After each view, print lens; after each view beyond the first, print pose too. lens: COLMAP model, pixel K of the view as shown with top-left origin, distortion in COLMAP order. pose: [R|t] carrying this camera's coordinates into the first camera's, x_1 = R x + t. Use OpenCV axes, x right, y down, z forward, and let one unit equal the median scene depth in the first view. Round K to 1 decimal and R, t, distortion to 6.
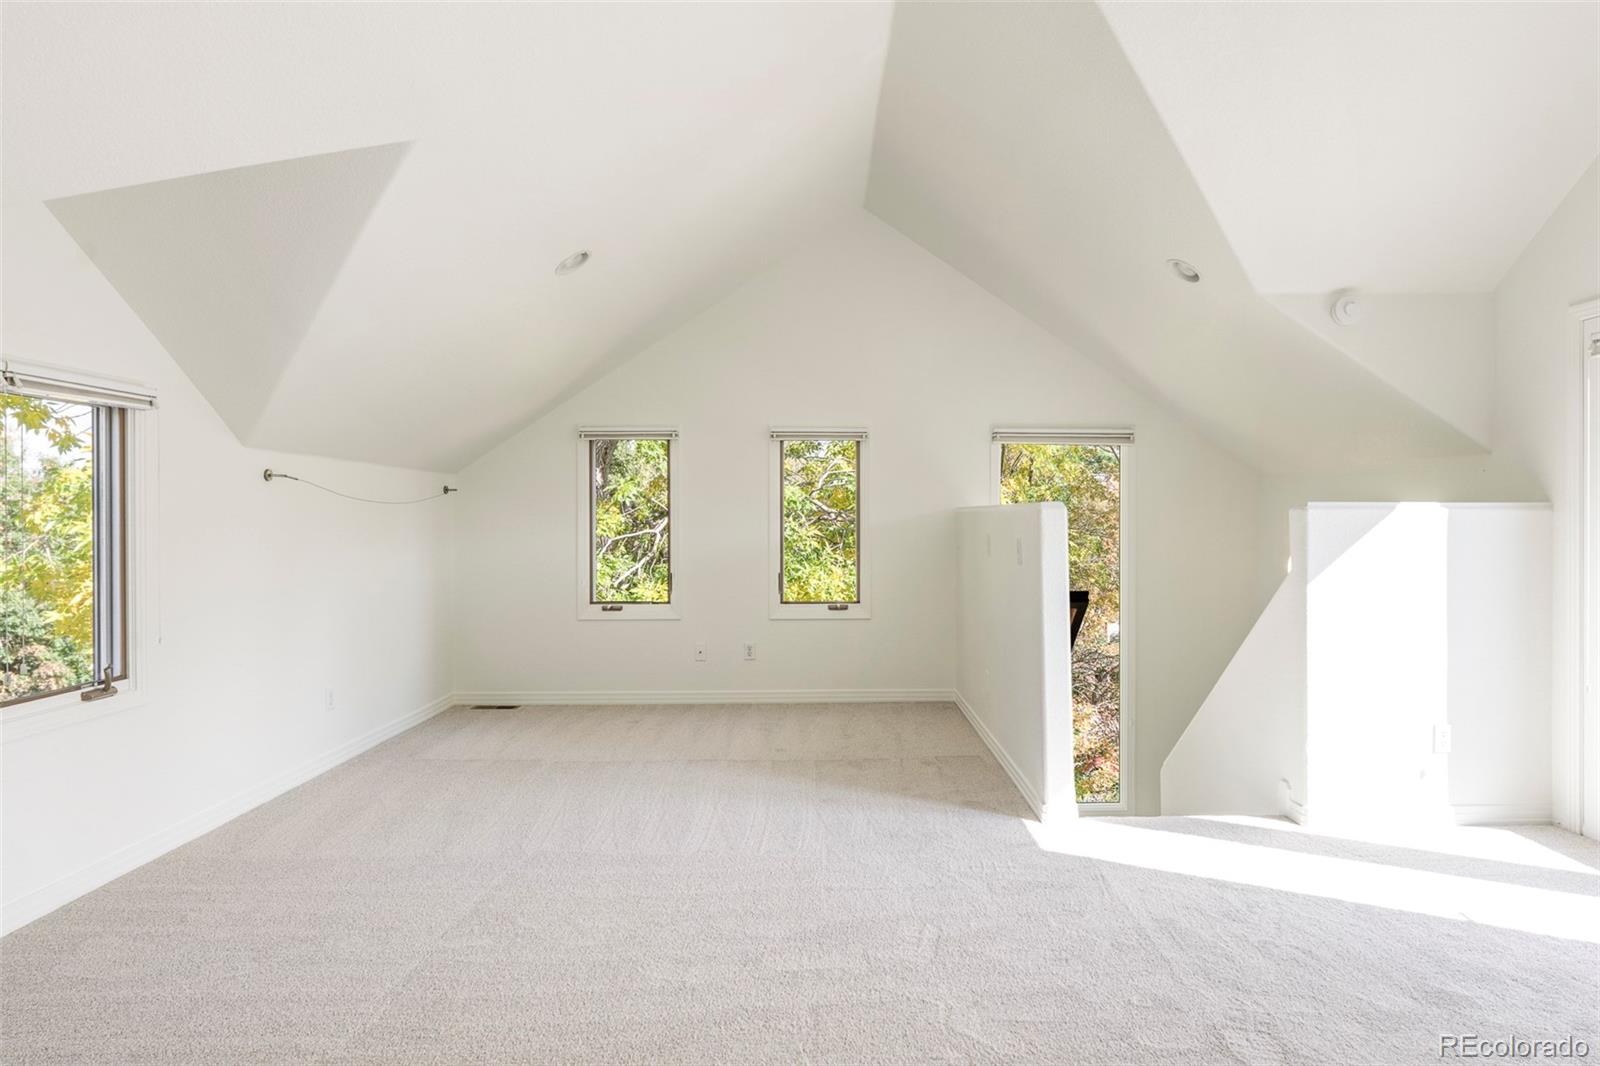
lens RADIAL K [[944.4, 0, 806.1], [0, 944.4, 525.0], [0, 0, 1]] dist [-0.009975, -0.001906]
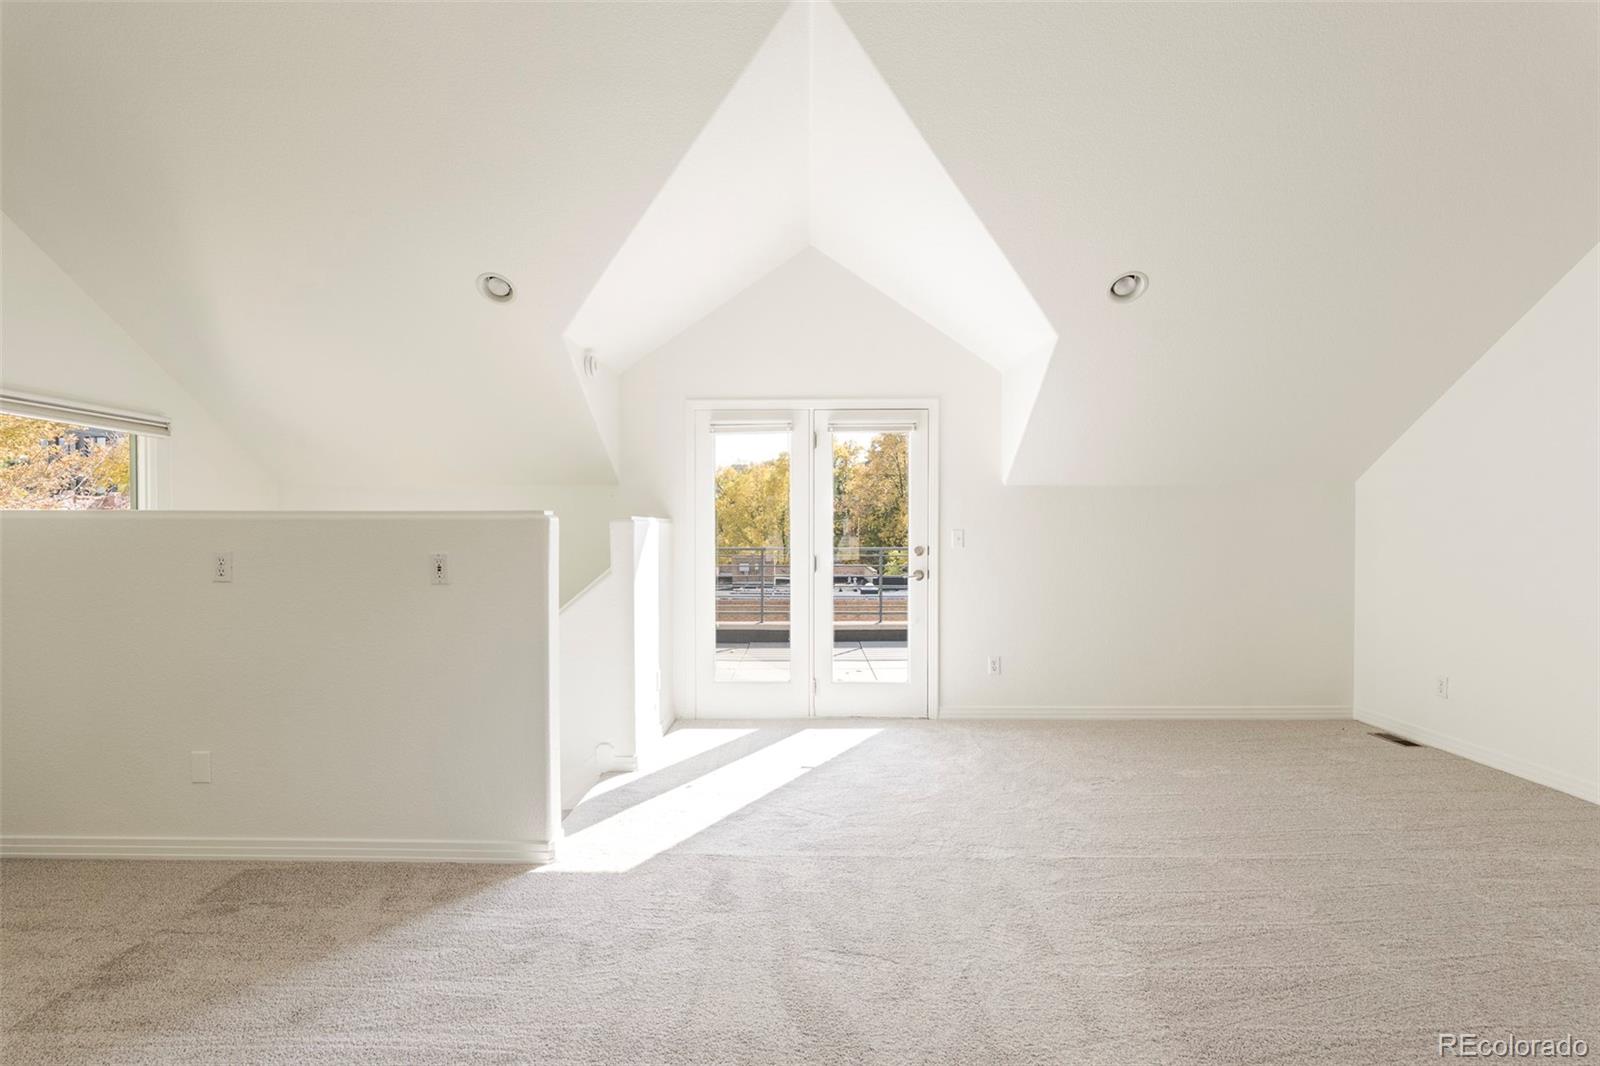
lens RADIAL K [[749.9, 0, 803.0], [0, 749.9, 535.3], [0, 0, 1]] dist [0.005125, 0.000384]
pose [[0.008699, -0.011045, 0.999901, -0.509291], [0.008502, 0.999904, 0.010971, -0.008778], [-0.999926, 0.008406, 0.008792, 0.802828]]
